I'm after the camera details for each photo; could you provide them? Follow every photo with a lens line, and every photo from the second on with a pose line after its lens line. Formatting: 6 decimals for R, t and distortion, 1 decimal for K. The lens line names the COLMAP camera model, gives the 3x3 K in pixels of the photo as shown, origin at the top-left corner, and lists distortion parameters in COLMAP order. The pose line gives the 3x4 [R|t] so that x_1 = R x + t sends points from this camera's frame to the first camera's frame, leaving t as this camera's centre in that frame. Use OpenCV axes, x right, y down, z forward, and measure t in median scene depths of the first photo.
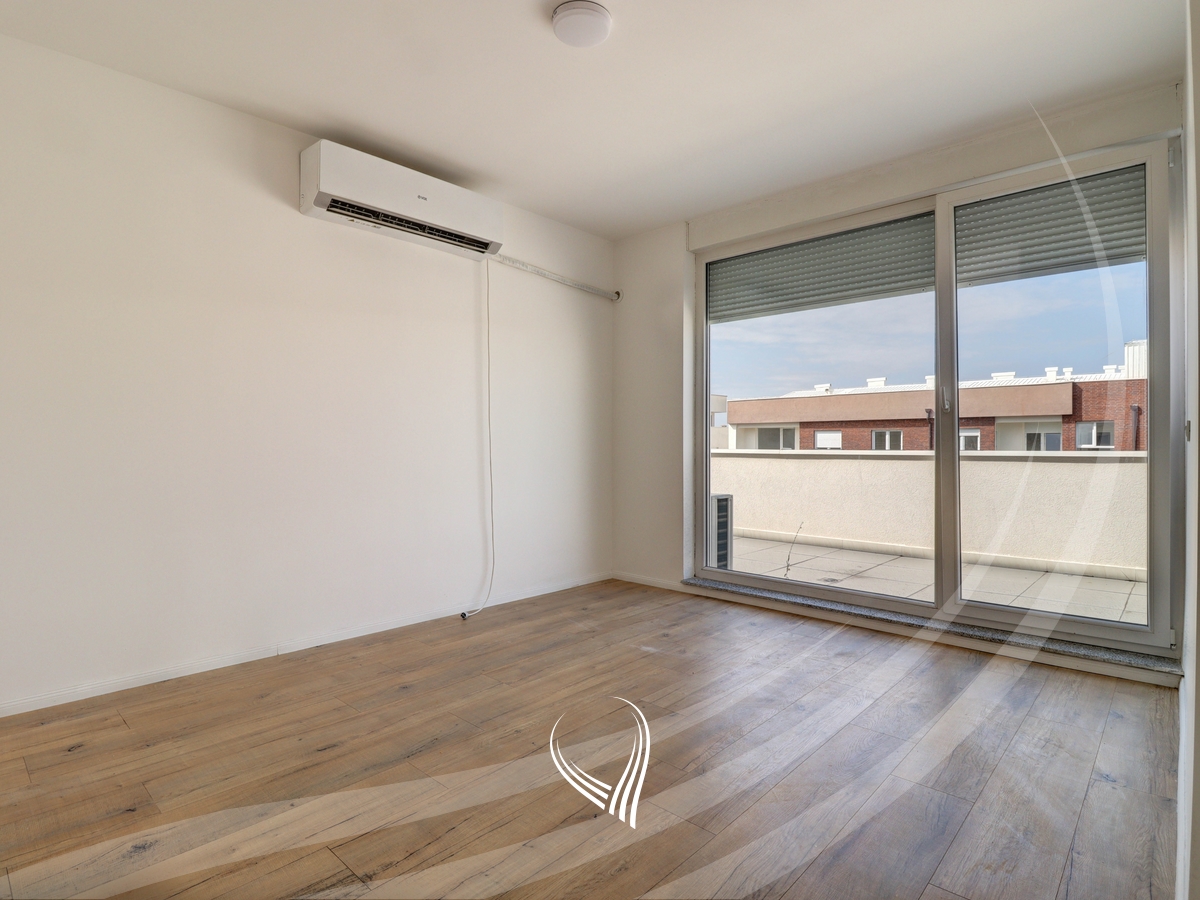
lens RADIAL K [[626.8, 0, 595.8], [0, 626.8, 444.5], [0, 0, 1]] dist [-0.004391, 0.000427]
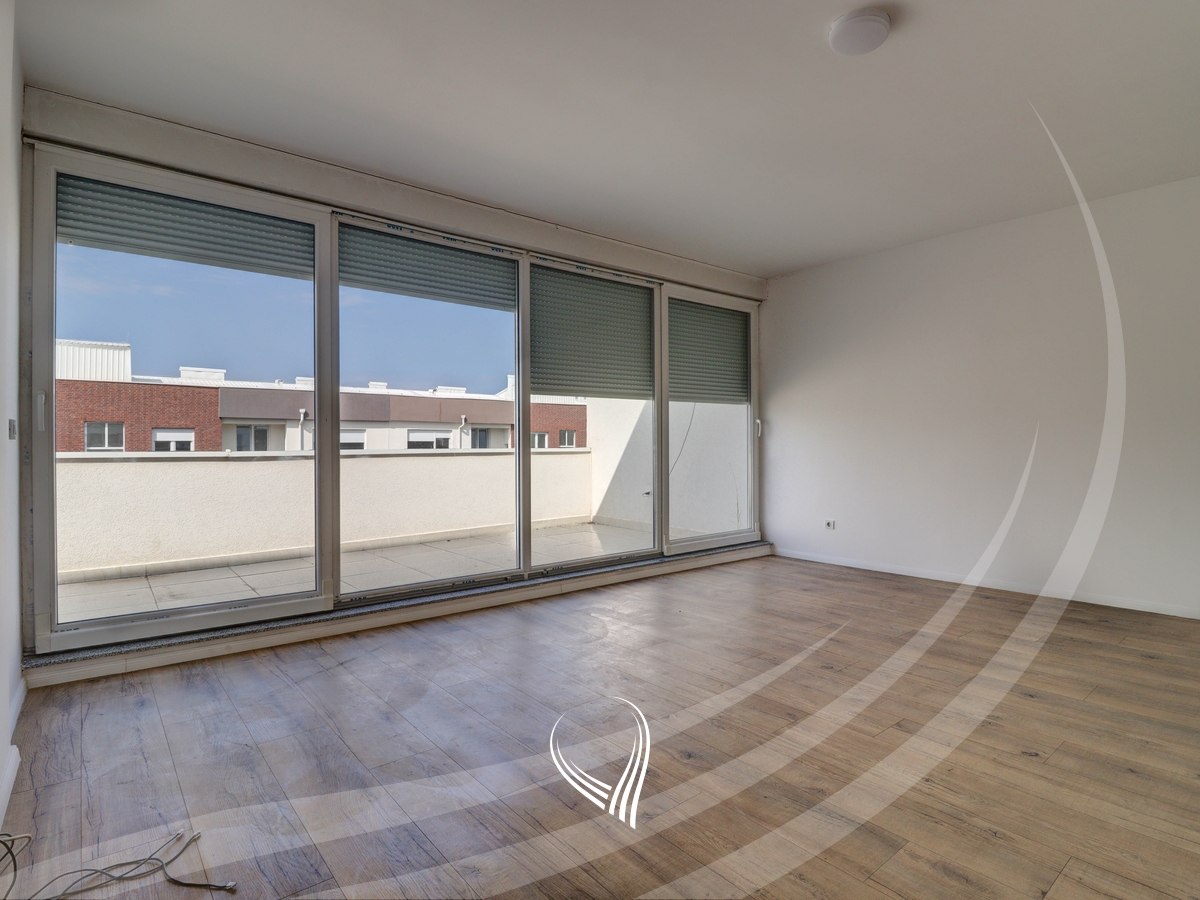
lens RADIAL K [[626.8, 0, 613.4], [0, 626.8, 448.0], [0, 0, 1]] dist [-0.004391, 0.000427]
pose [[0.116766, -0.005419, 0.993145, -0.425514], [0.002000, 0.999984, 0.005221, 0.001558], [-0.993157, 0.001377, 0.116775, 0.390430]]
